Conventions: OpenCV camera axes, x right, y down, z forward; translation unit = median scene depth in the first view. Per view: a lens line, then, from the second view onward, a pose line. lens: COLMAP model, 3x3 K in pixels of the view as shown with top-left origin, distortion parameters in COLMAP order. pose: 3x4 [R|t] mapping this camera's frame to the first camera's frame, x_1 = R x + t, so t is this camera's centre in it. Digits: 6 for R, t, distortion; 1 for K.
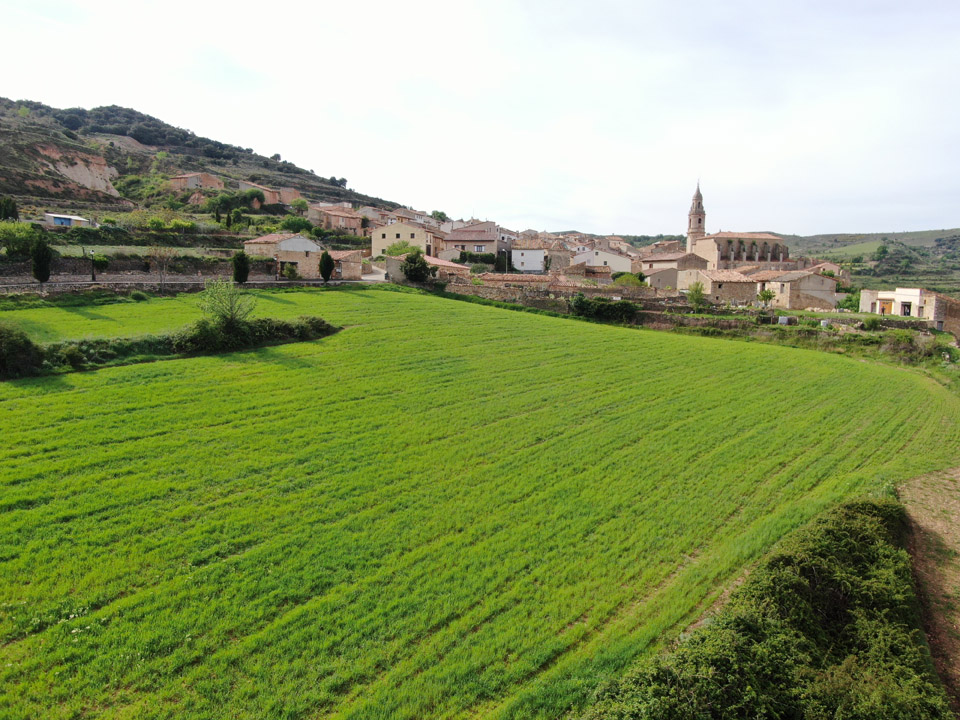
lens RADIAL K [[689.9, 0, 480.0], [0, 689.9, 360.0], [0, 0, 1]] dist [-0.020387, 0.003859]
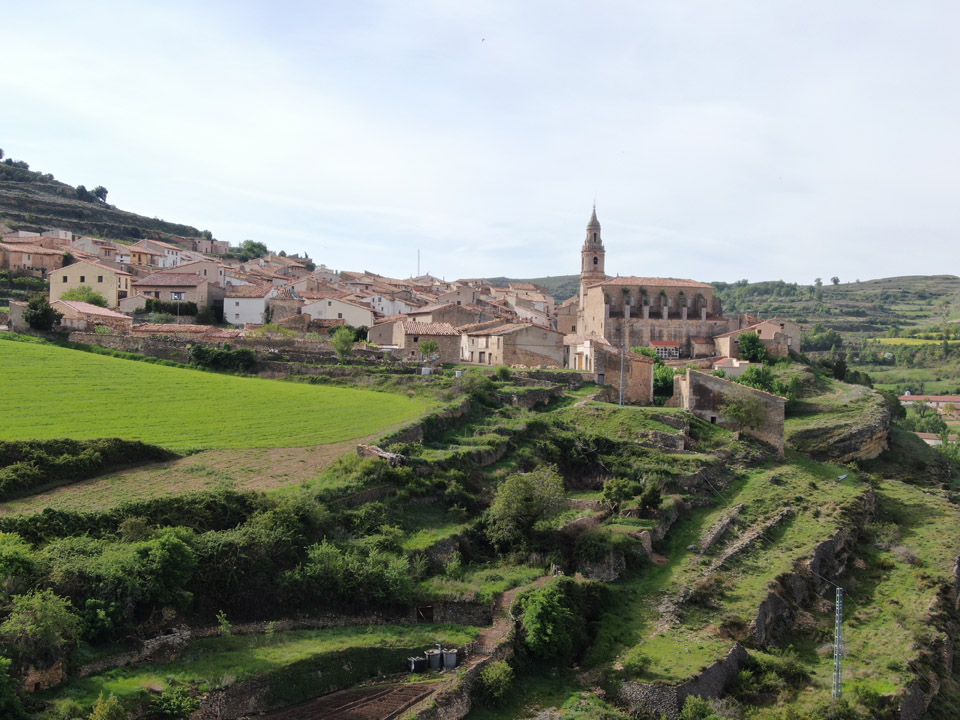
lens RADIAL K [[1359.8, 0, 480.0], [0, 1359.8, 360.0], [0, 0, 1]] dist [0.345344, -1.917097]
pose [[0.999947, 0.005435, 0.008797, 0.289875], [-0.004334, 0.992685, -0.120657, 0.086041], [-0.009389, 0.120612, 0.992655, -0.480936]]
